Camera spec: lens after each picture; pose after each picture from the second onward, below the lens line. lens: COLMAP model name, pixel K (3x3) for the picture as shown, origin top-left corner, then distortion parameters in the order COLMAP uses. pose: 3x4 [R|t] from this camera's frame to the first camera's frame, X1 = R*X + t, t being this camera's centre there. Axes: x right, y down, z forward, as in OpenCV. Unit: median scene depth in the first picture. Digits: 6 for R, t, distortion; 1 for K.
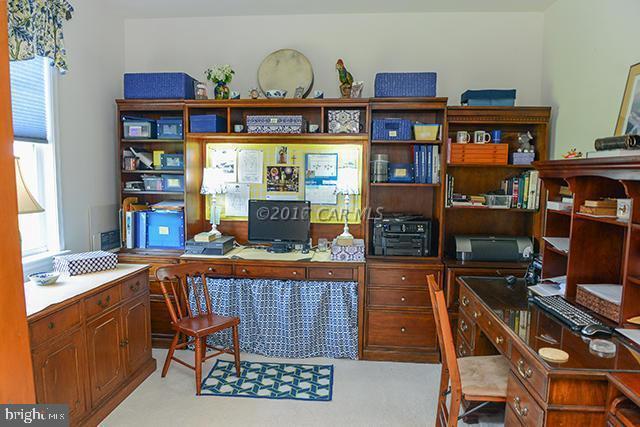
lens RADIAL K [[438.9, 0, 311.7], [0, 438.9, 186.2], [0, 0, 1]] dist [-0.050093, -0.000802]
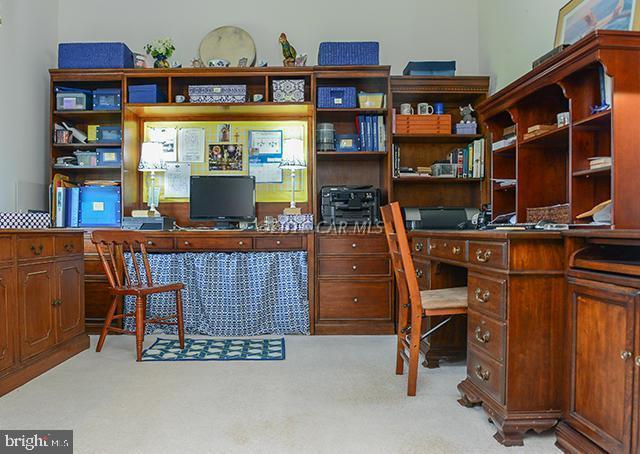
lens RADIAL K [[474.0, 0, 285.2], [0, 474.0, 234.7], [0, 0, 1]] dist [-0.050490, 0.000339]
pose [[0.995662, -0.015413, 0.091759, -0.036291], [0.022826, 0.996509, -0.080304, 0.259102], [-0.090201, 0.082050, 0.992538, -0.027580]]
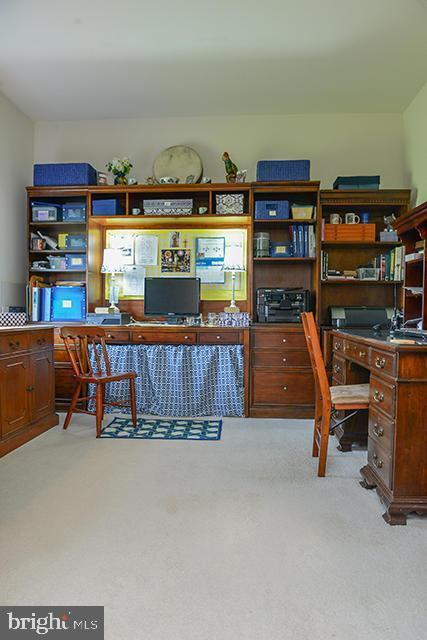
lens RADIAL K [[438.9, 0, 216.5], [0, 438.9, 319.8], [0, 0, 1]] dist [-0.050093, -0.000802]
pose [[0.999705, -0.005935, 0.023531, 0.011262], [0.007293, 0.998288, -0.058038, 0.213864], [-0.023147, 0.058193, 0.998037, -0.105926]]
